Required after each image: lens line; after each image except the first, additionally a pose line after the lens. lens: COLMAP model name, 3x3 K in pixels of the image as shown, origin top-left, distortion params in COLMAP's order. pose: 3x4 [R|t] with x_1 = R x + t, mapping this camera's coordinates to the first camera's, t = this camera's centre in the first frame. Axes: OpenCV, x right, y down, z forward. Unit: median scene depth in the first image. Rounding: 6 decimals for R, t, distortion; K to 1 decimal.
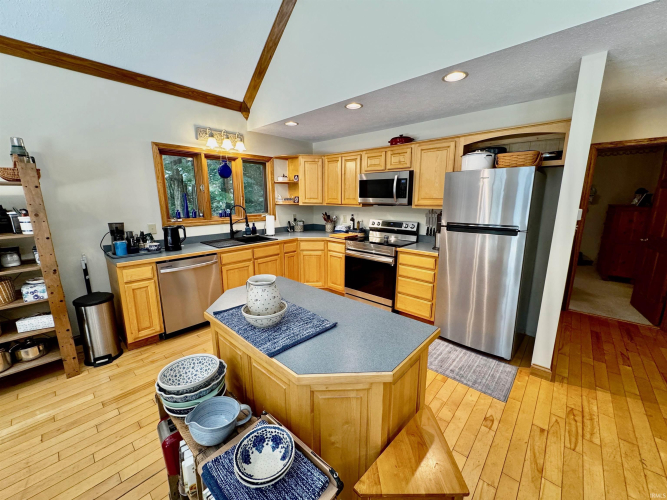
lens RADIAL K [[265.7, 0, 333.4], [0, 265.7, 250.0], [0, 0, 1]] dist [0.000489, 0.000560]
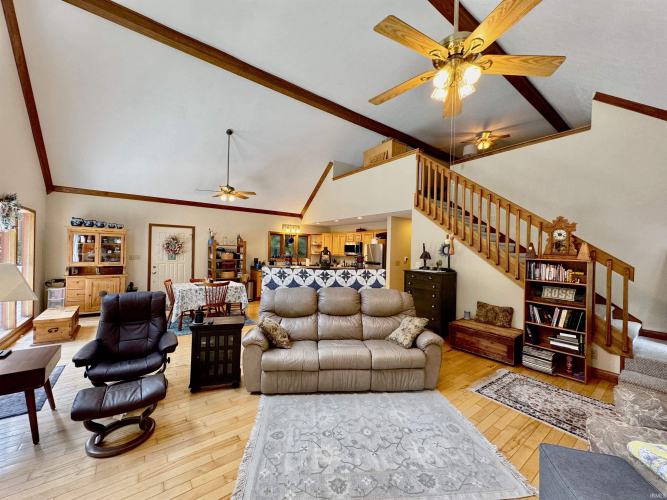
lens RADIAL K [[265.7, 0, 330.9], [0, 265.7, 250.4], [0, 0, 1]] dist [0.000489, 0.000560]
pose [[0.983321, 0.020245, -0.180751, 0.428126], [-0.056752, 0.978321, -0.199165, 0.280406], [0.172800, 0.206101, 0.963152, -1.380603]]
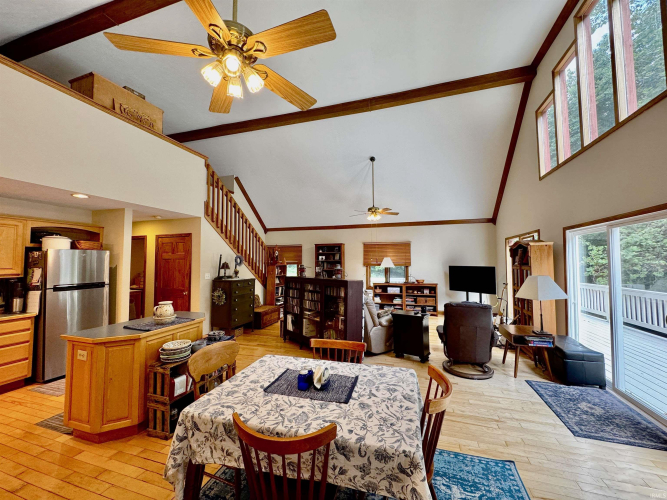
lens RADIAL K [[265.7, 0, 333.5], [0, 265.7, 251.6], [0, 0, 1]] dist [0.000489, 0.000560]
pose [[-0.421443, 0.039859, 0.905979, -1.031316], [0.179273, 0.982980, 0.040147, -0.055321], [-0.888959, 0.179337, -0.421415, 0.208963]]
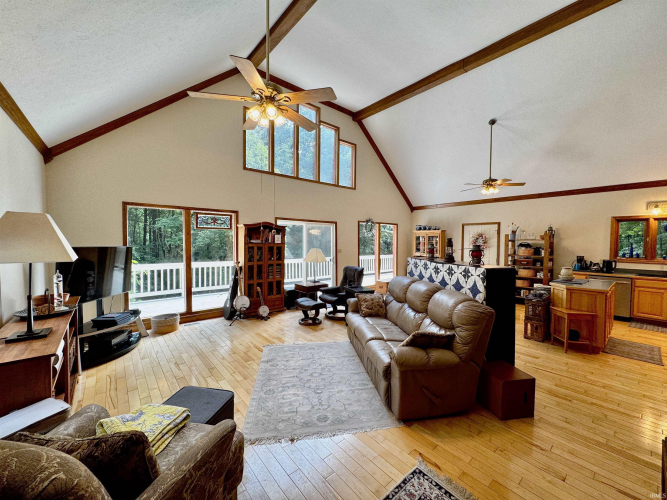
lens RADIAL K [[265.7, 0, 336.3], [0, 265.7, 250.3], [0, 0, 1]] dist [0.000489, 0.000560]
pose [[-0.120397, 0.029893, -0.992276, 1.262754], [-0.204220, 0.977422, 0.054224, 0.113859], [0.971493, 0.209171, -0.111574, -0.572089]]
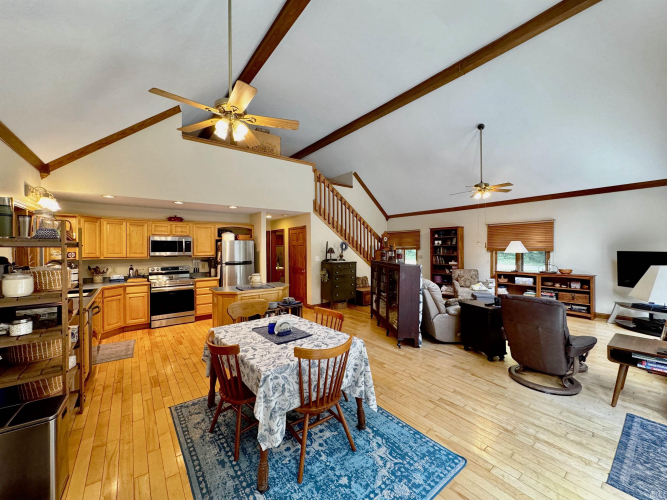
lens RADIAL K [[265.7, 0, 333.2], [0, 265.7, 250.9], [0, 0, 1]] dist [0.000489, 0.000560]
pose [[0.170914, -0.007404, 0.985258, -1.227711], [0.197934, 0.979844, -0.026973, 0.034066], [-0.965200, 0.199626, 0.168935, -0.216339]]
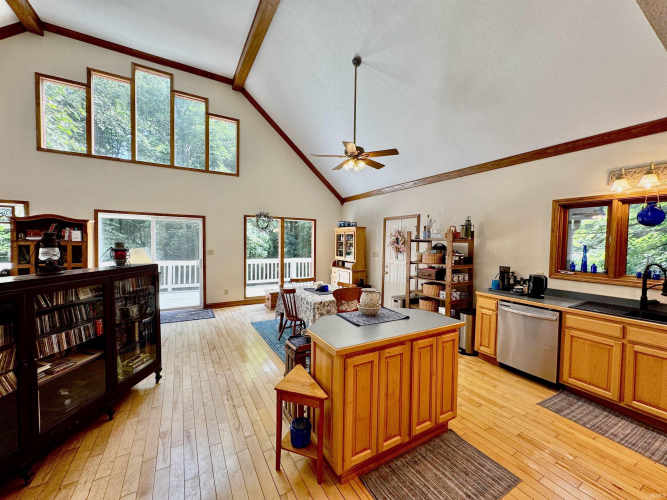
lens RADIAL K [[265.7, 0, 333.9], [0, 265.7, 251.0], [0, 0, 1]] dist [0.000489, 0.000560]
pose [[-0.298918, 0.028341, -0.953858, 0.563405], [-0.205038, 0.974306, 0.093203, -0.099109], [0.931991, 0.223437, -0.285427, 0.438164]]
